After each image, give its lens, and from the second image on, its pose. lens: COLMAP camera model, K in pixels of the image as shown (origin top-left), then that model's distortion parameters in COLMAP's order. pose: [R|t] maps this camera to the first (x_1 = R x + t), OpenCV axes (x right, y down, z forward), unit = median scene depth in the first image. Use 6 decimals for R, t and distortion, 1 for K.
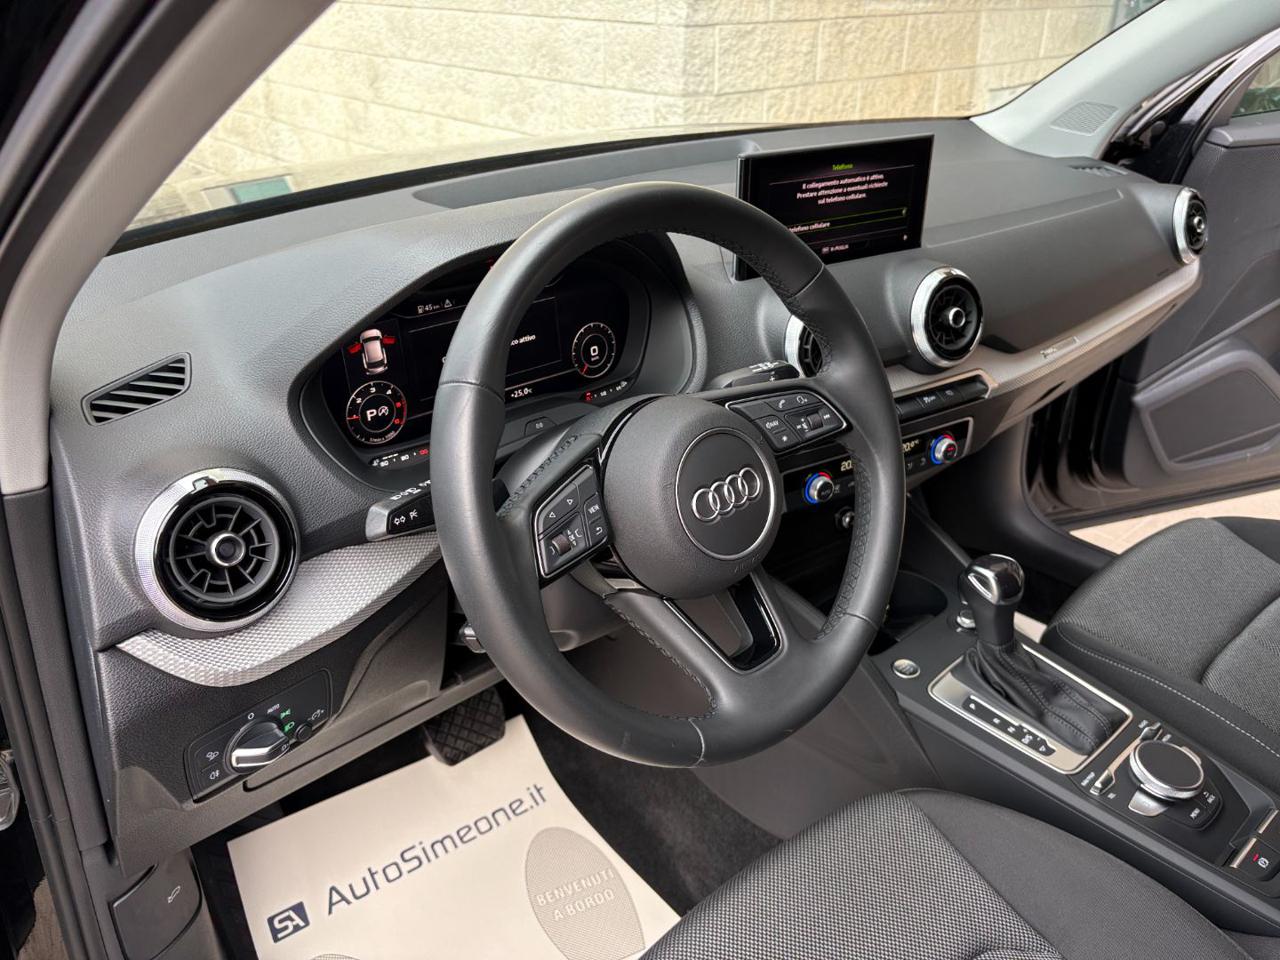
lens RADIAL K [[965.8, 0, 639.0], [0, 965.8, 467.3], [0, 0, 1]] dist [0.044715, -0.049262]
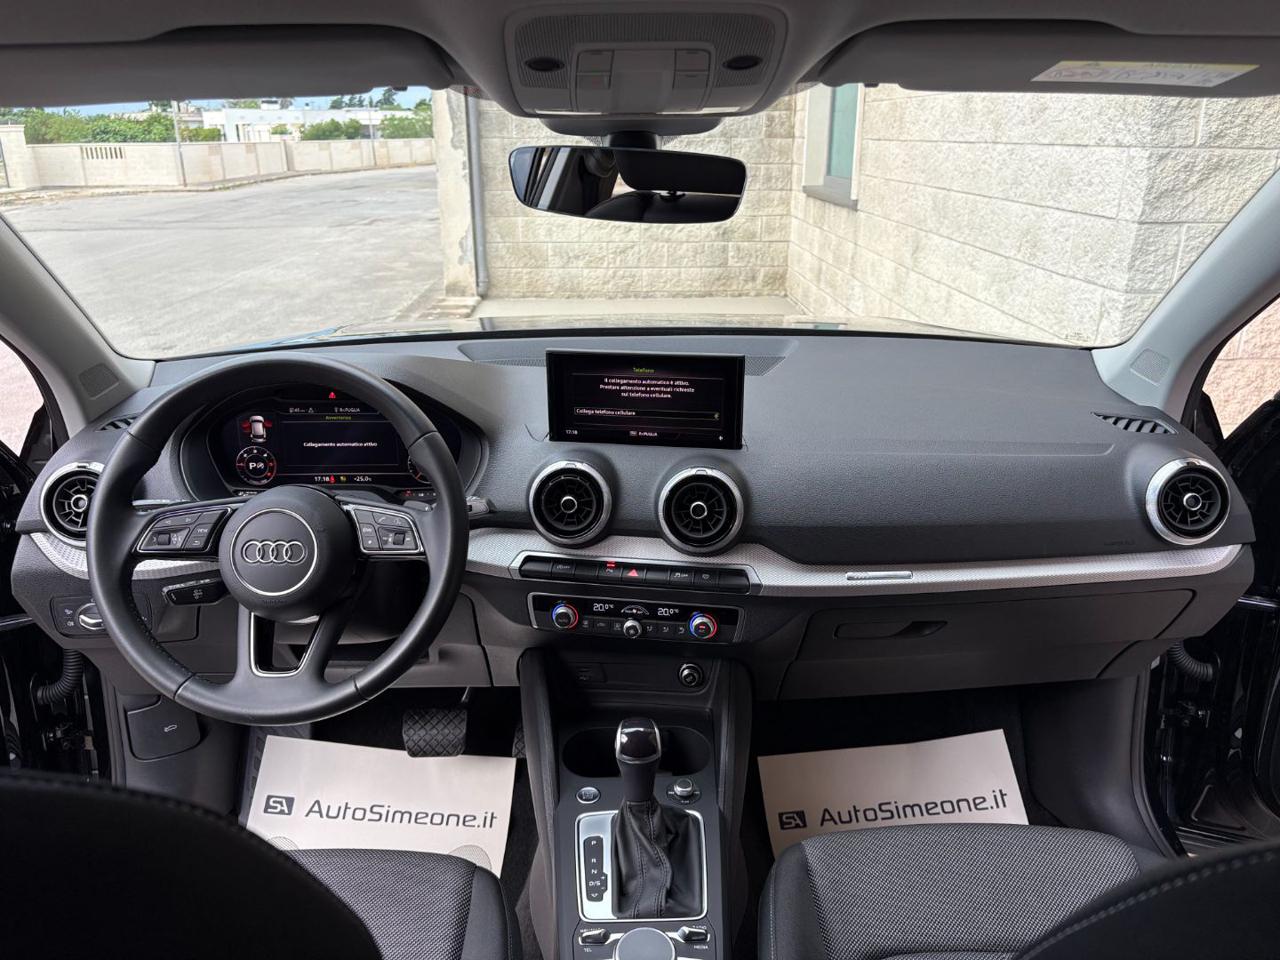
lens RADIAL K [[965.8, 0, 639.0], [0, 965.8, 467.3], [0, 0, 1]] dist [0.044715, -0.049262]
pose [[0.764457, 0.205467, -0.611056, 0.293204], [-0.290769, 0.955855, -0.042359, -0.040756], [0.575378, 0.210058, 0.790453, 0.013846]]
